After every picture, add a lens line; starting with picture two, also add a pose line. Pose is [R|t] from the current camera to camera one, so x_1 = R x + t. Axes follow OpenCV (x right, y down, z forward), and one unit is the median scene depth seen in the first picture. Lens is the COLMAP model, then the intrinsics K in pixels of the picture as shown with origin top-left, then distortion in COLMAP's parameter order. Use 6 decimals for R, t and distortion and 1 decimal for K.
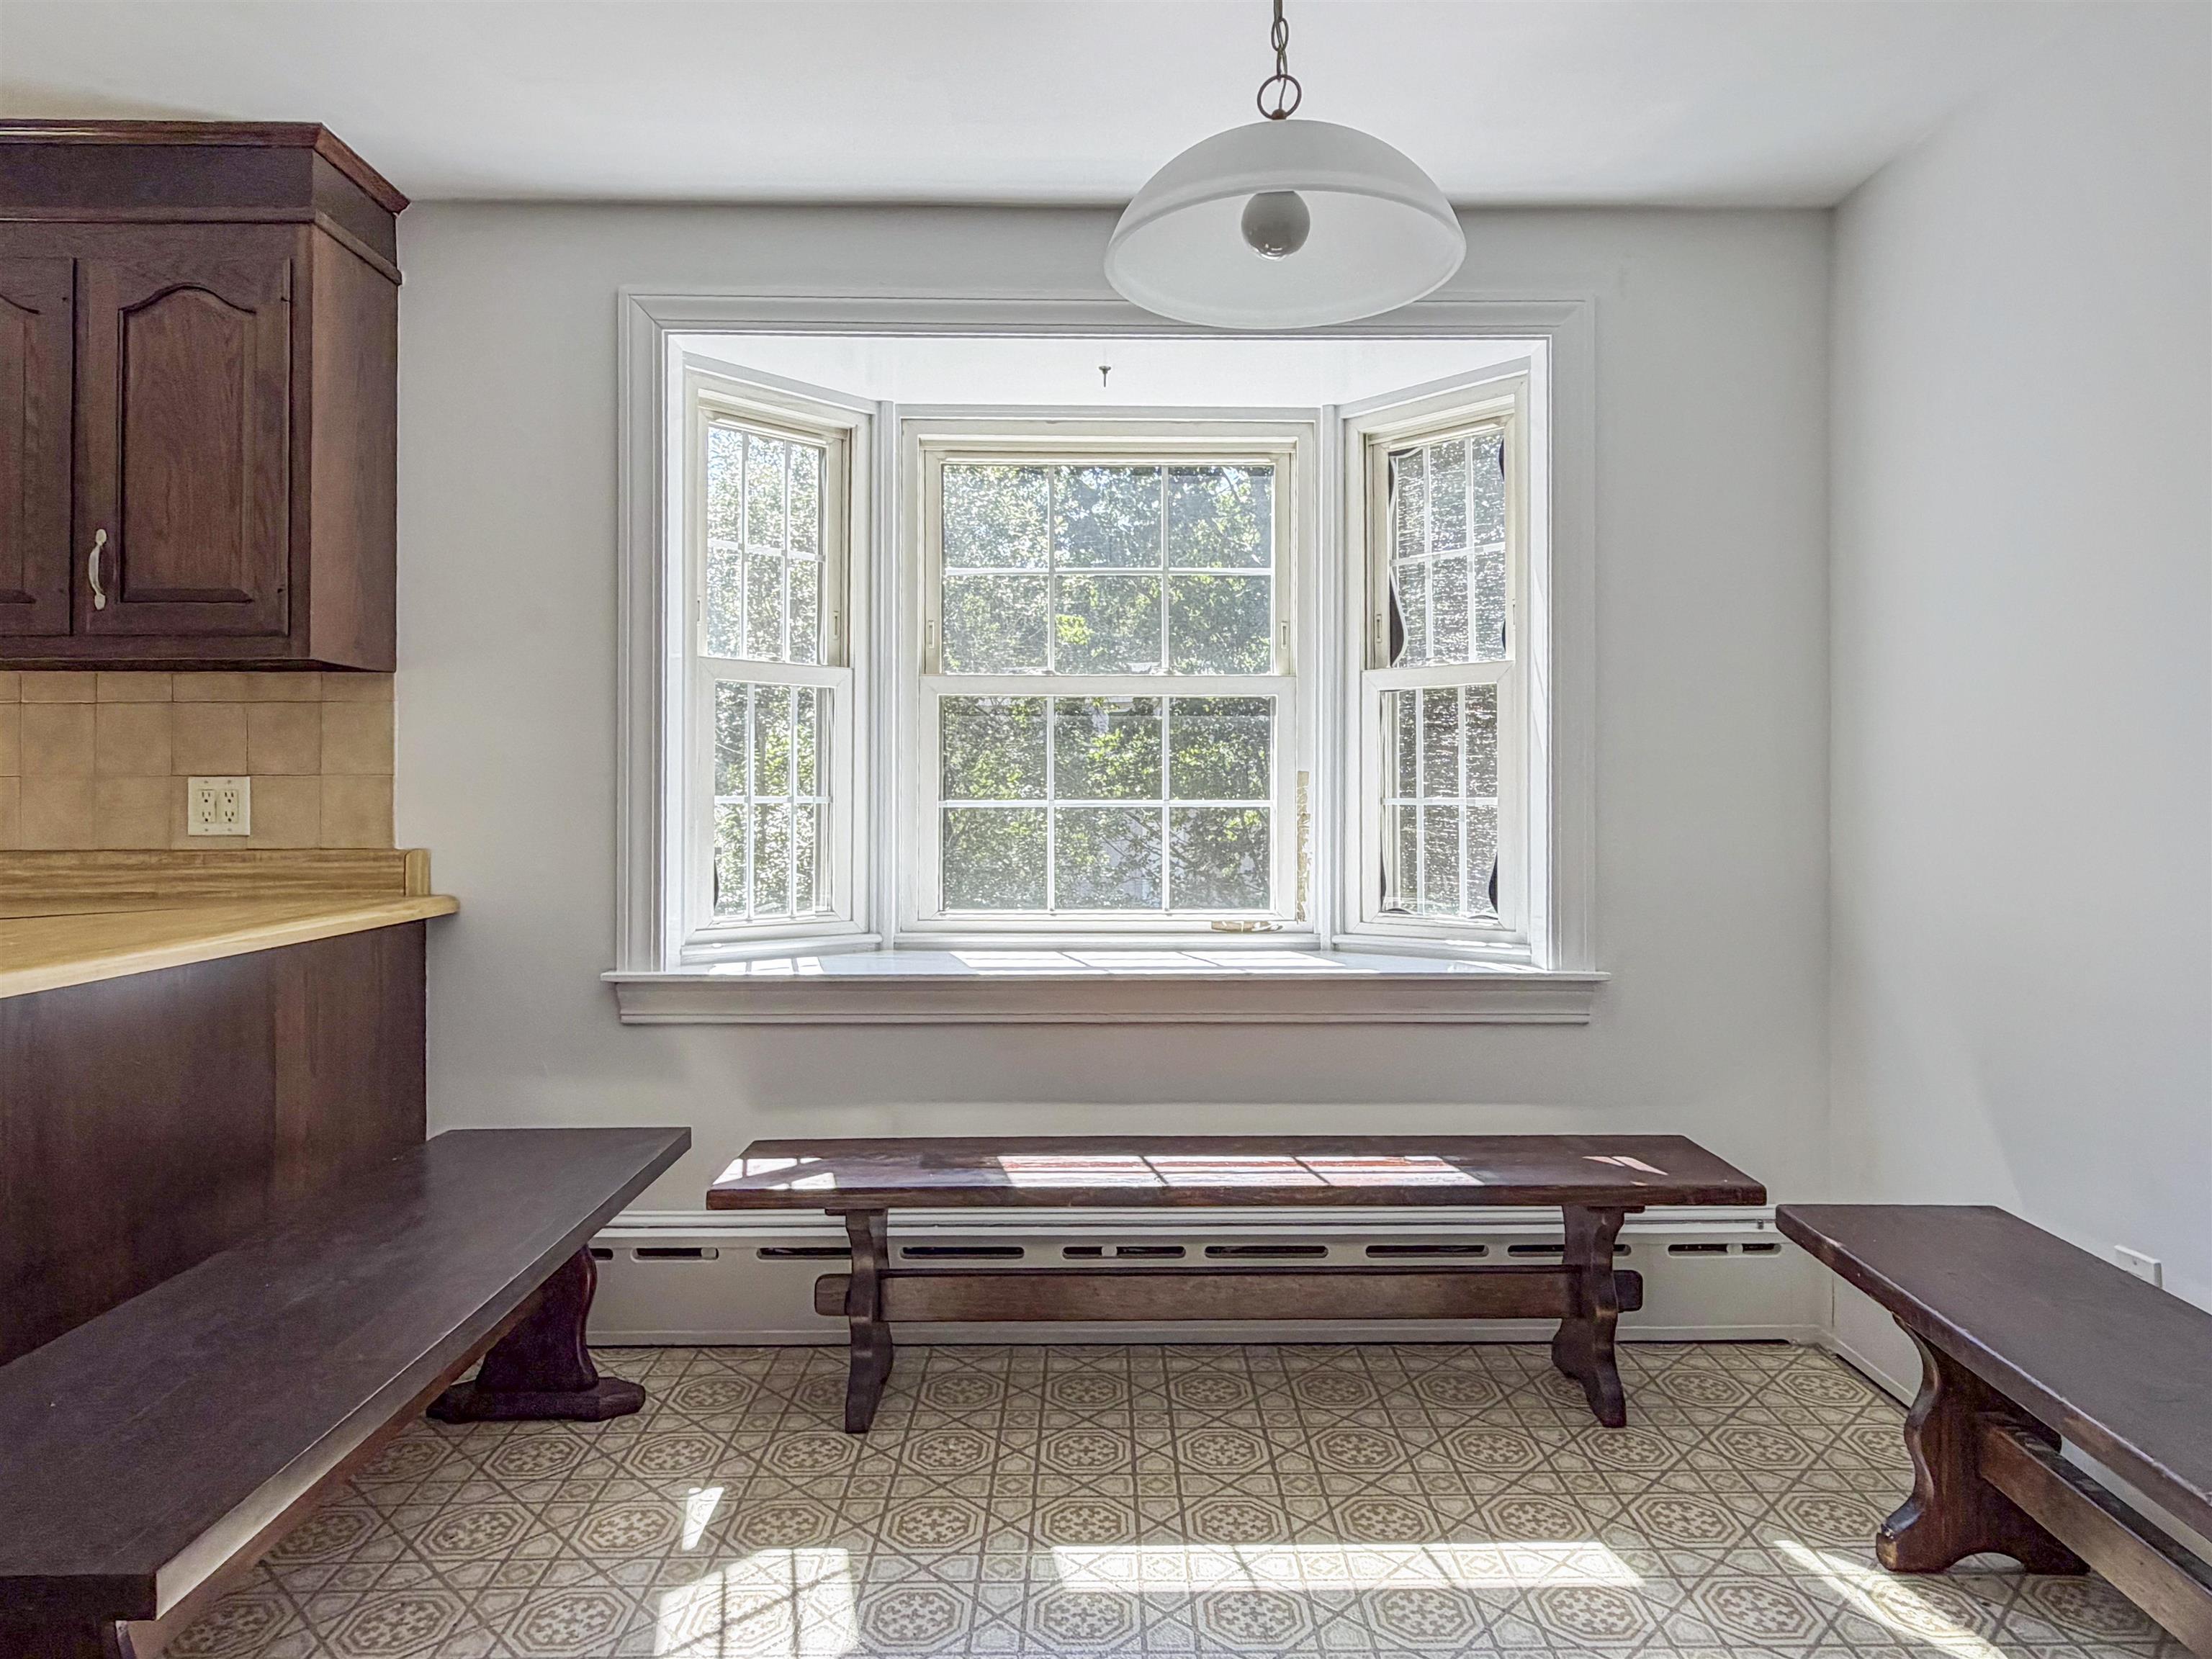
lens RADIAL K [[1396.1, 0, 1135.1], [0, 1396.1, 776.4], [0, 0, 1]] dist [0.000904, -0.000184]
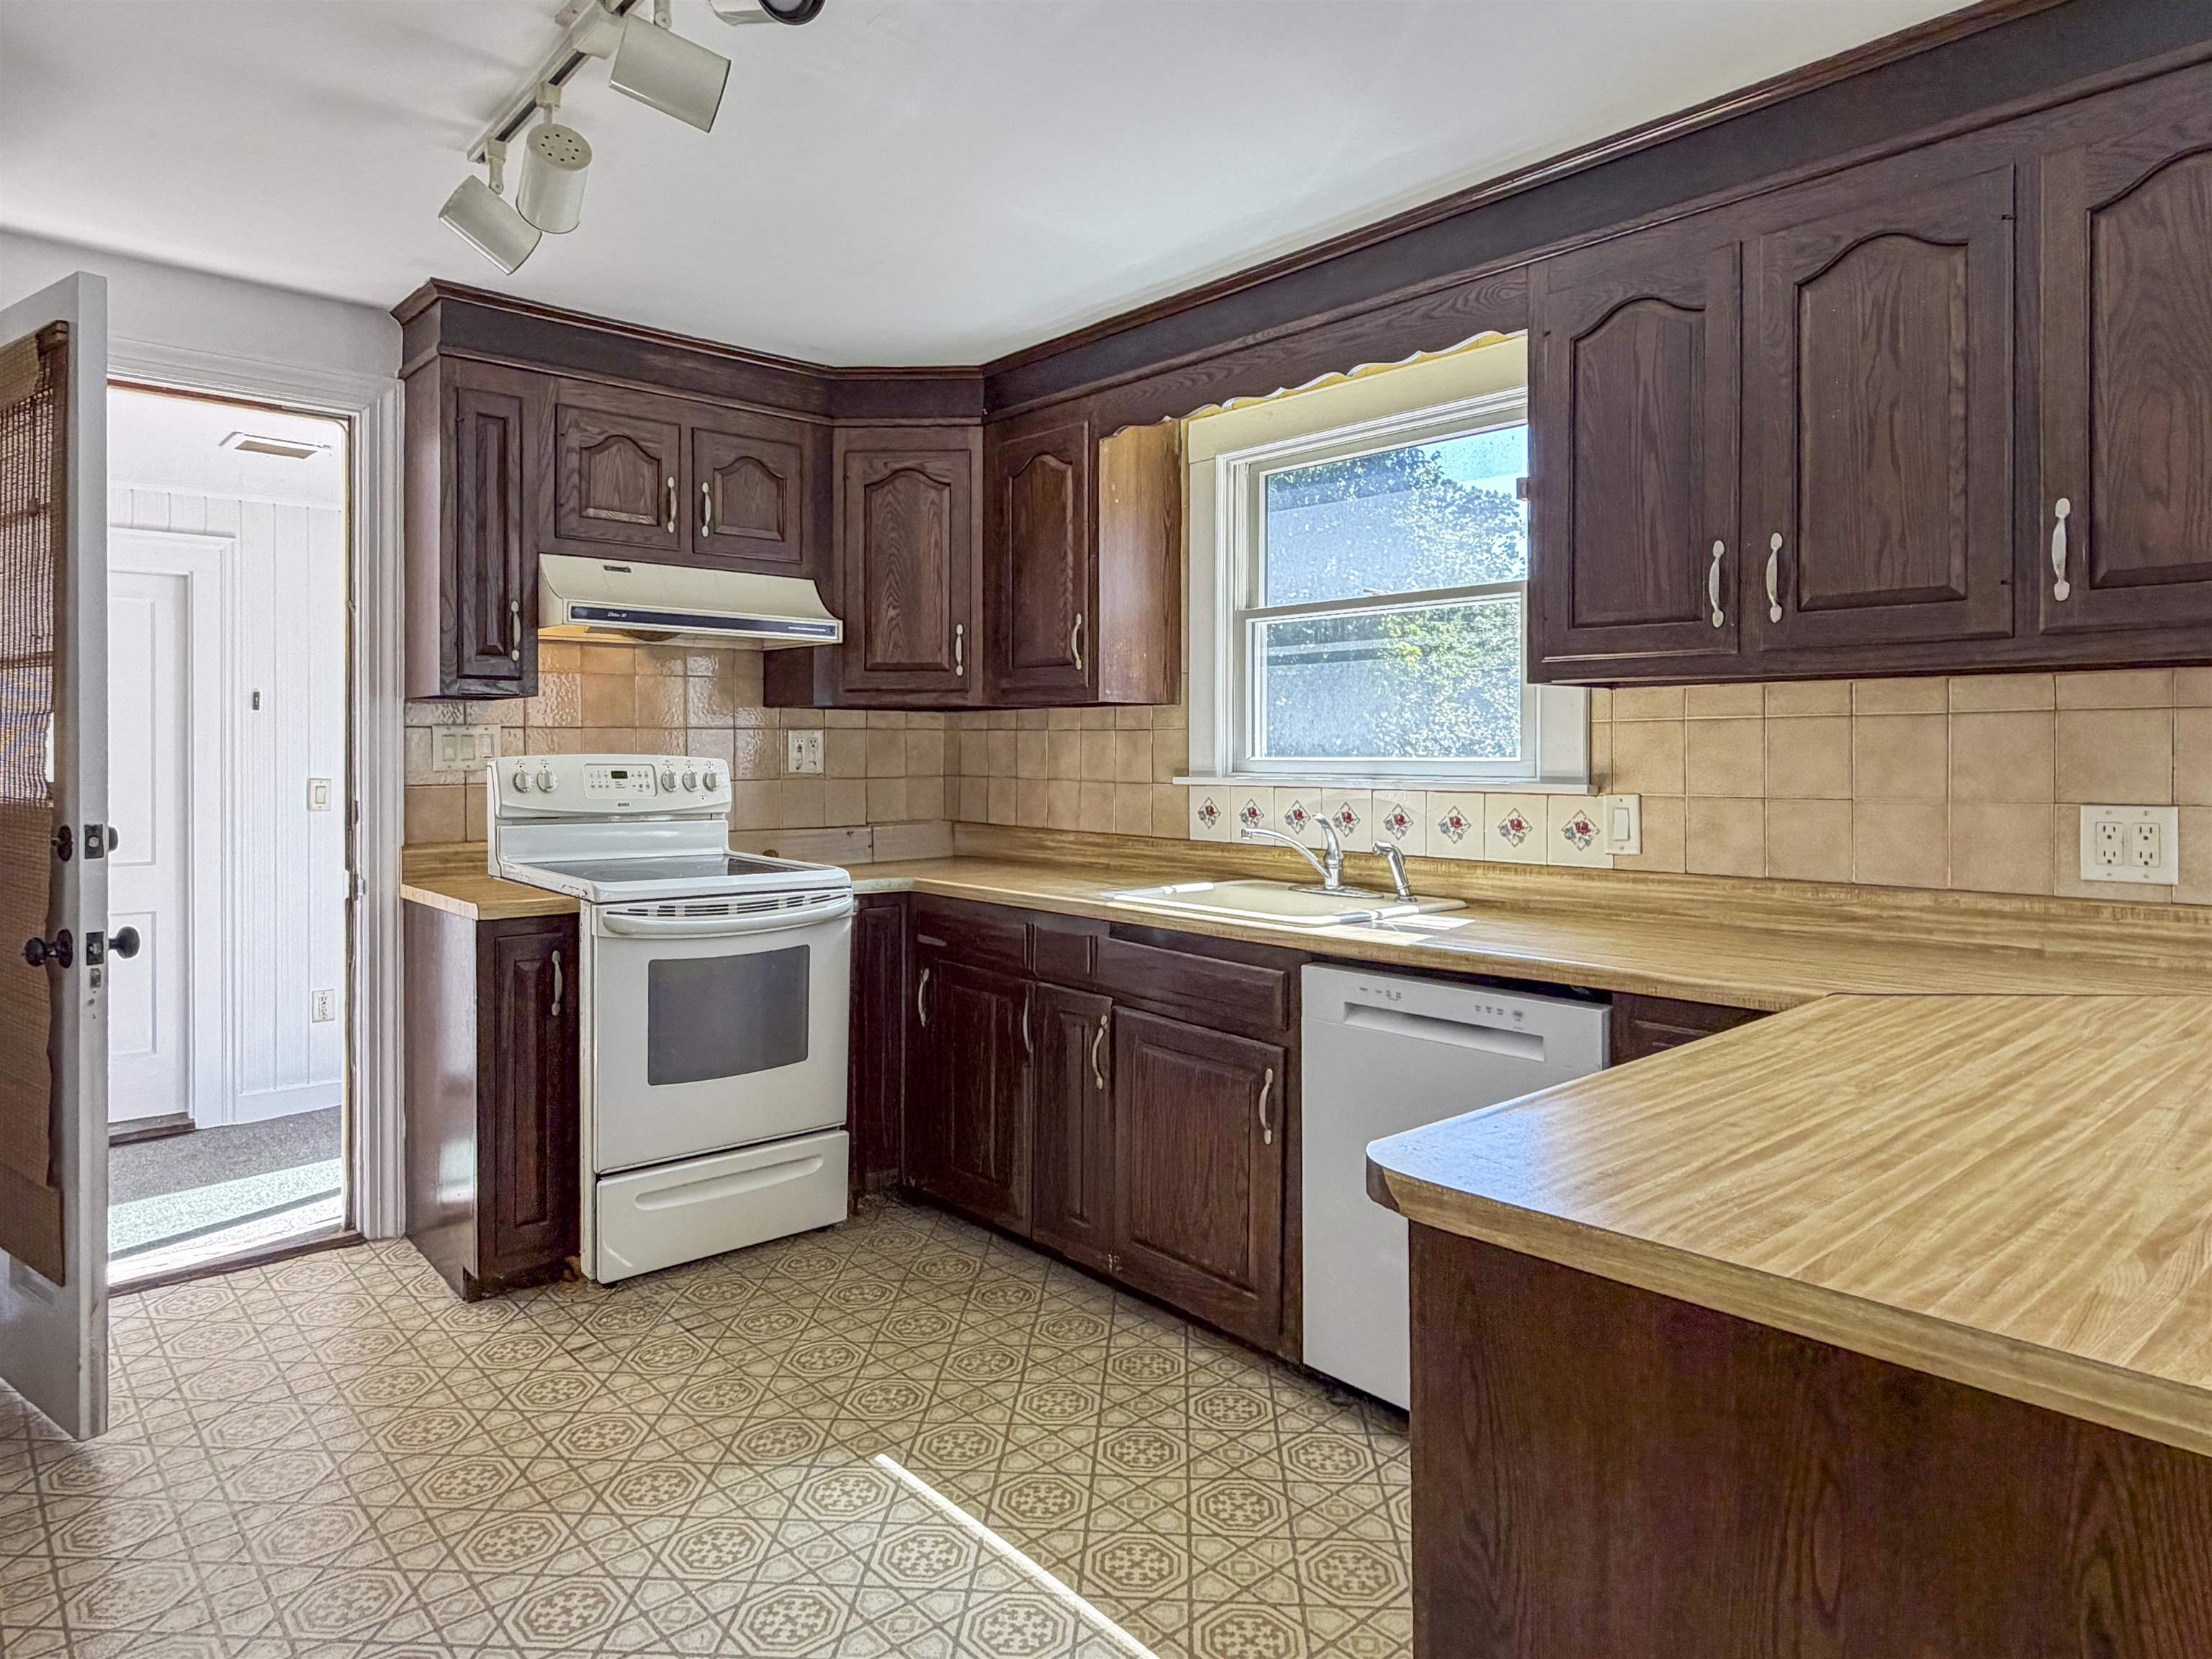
lens RADIAL K [[1349.6, 0, 1099.1], [0, 1349.6, 751.1], [0, 0, 1]] dist [-0.003302, -0.002121]
pose [[0.653160, -0.000788, -0.757219, -0.469046], [0.009852, 0.999924, 0.007458, -0.041559], [0.757156, -0.012332, 0.653118, 0.087999]]
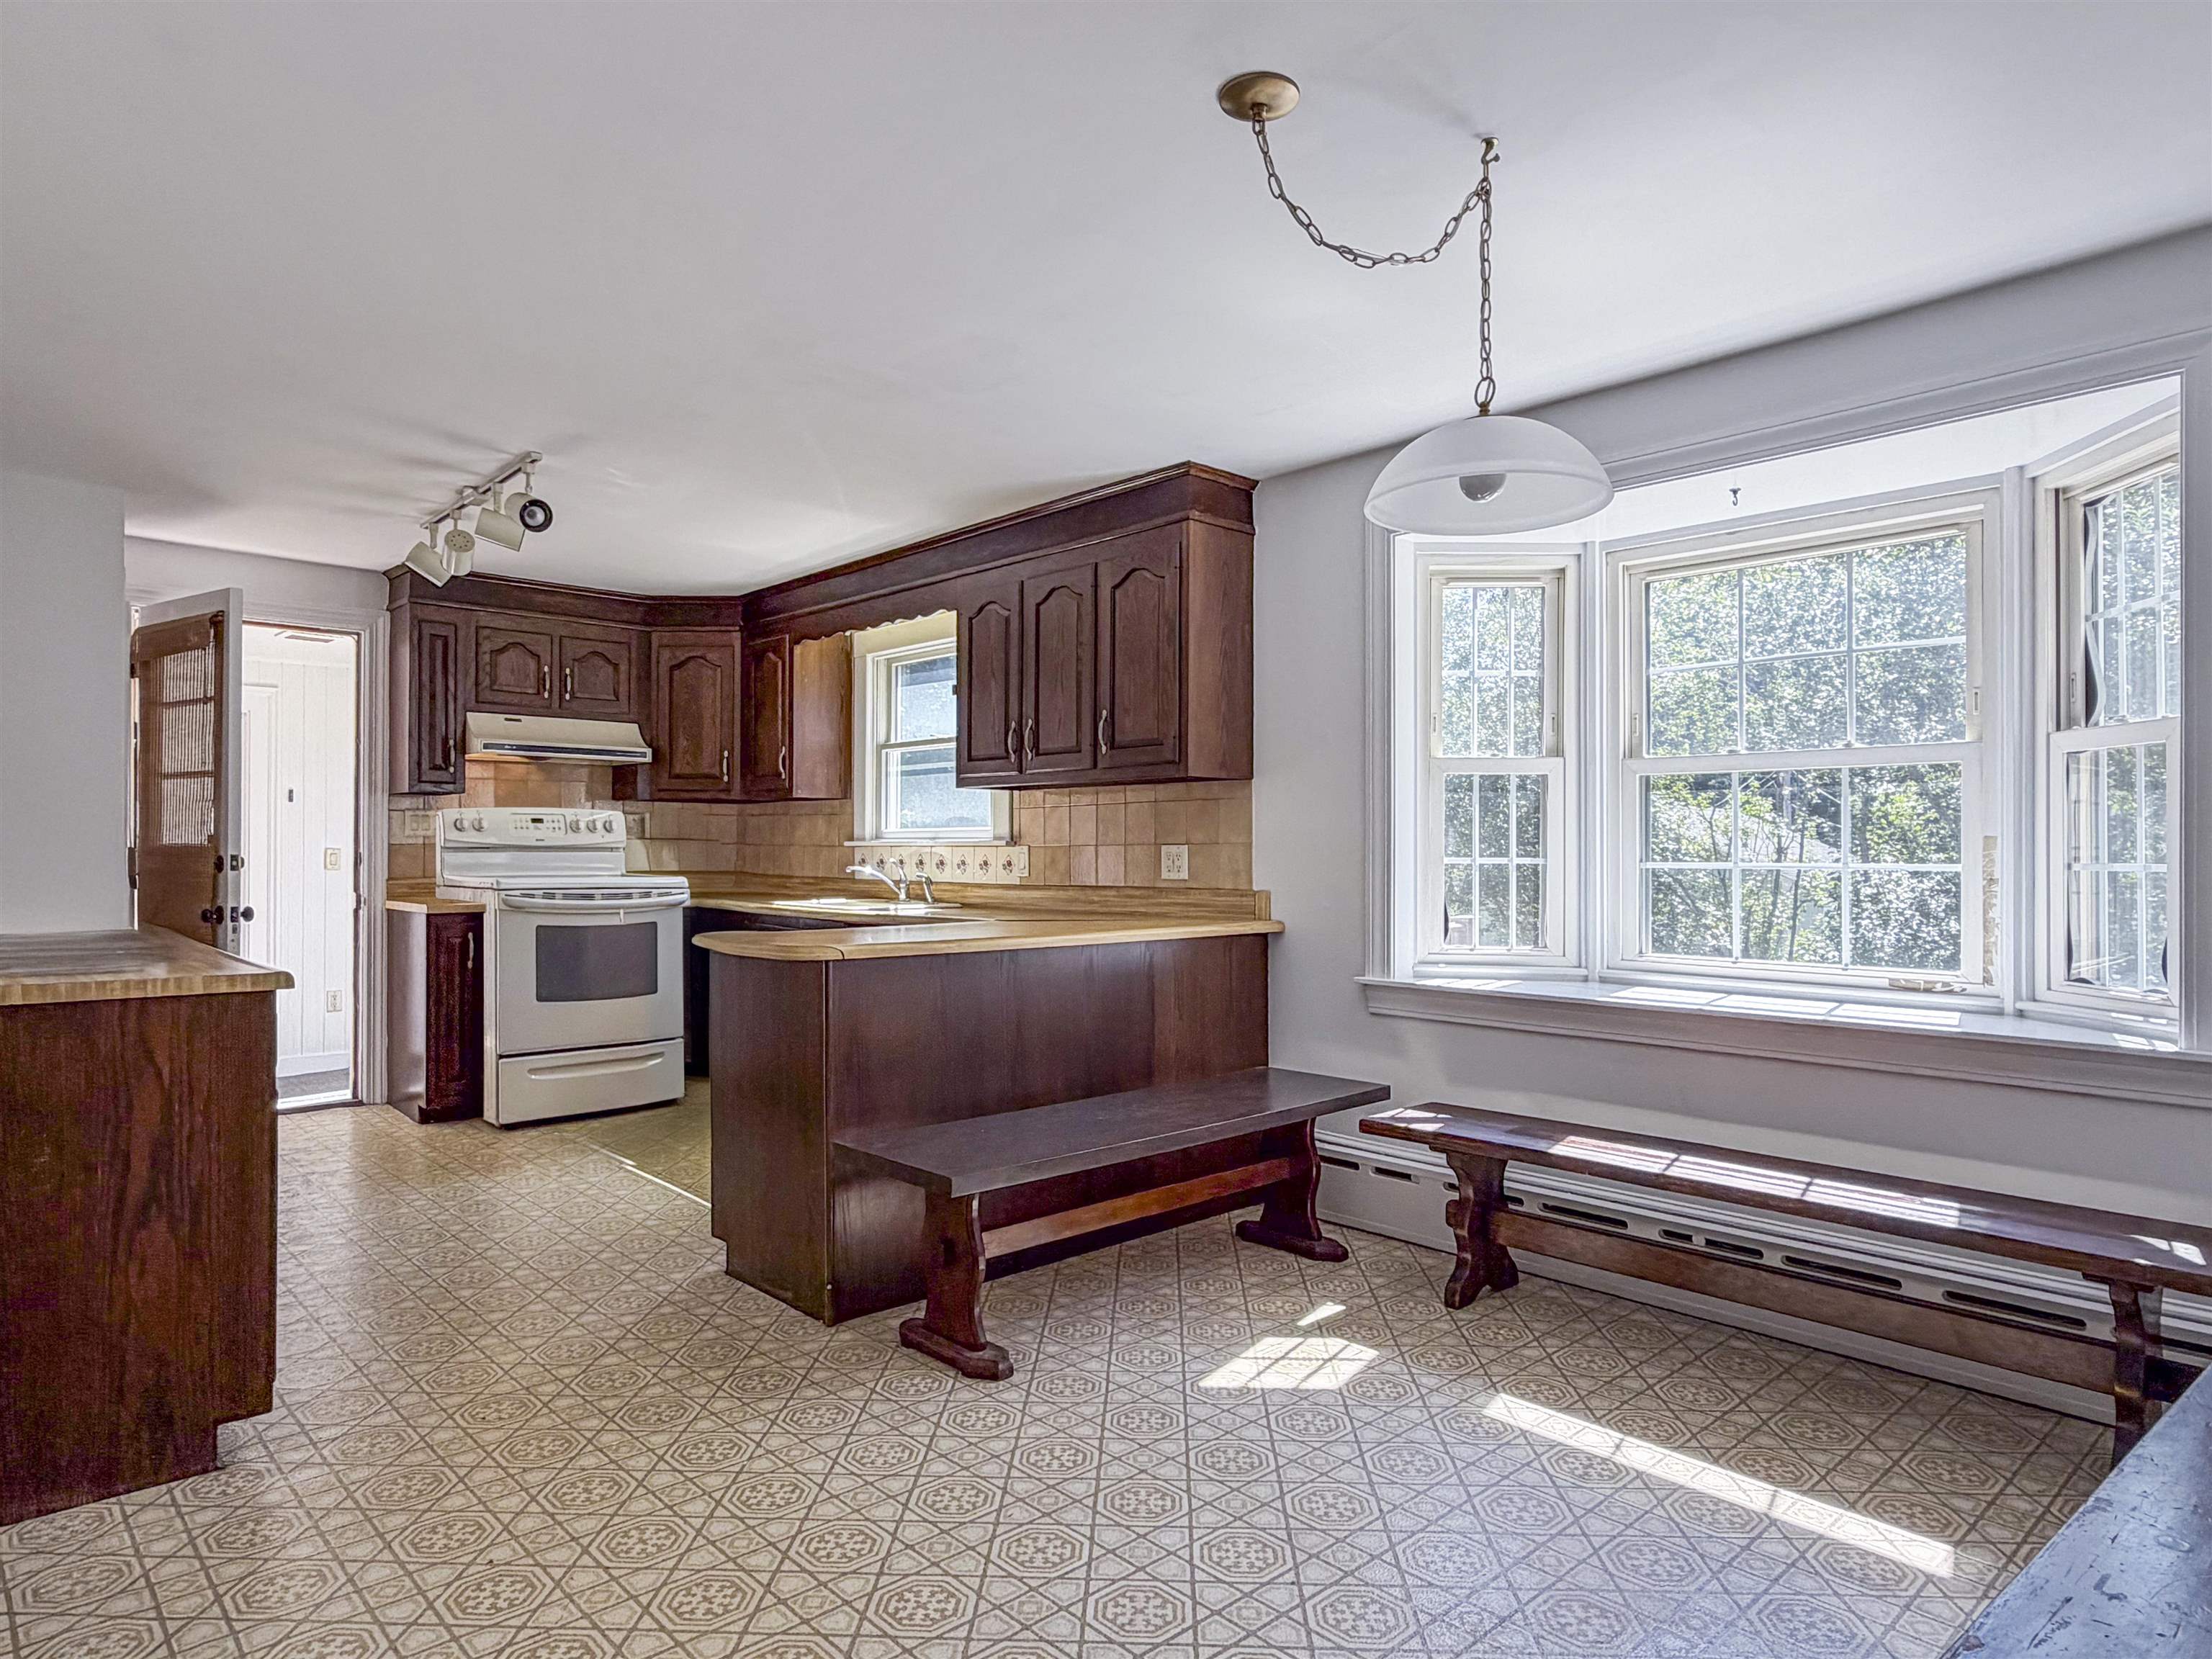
lens RADIAL K [[1327.7, 0, 1097.4], [0, 1327.7, 835.9], [0, 0, 1]] dist [0.002048, 0.001599]
pose [[0.662454, -0.006763, -0.749072, 0.493191], [0.007302, 0.999970, -0.002570, -0.007309], [0.749067, -0.003767, 0.662483, -0.138370]]
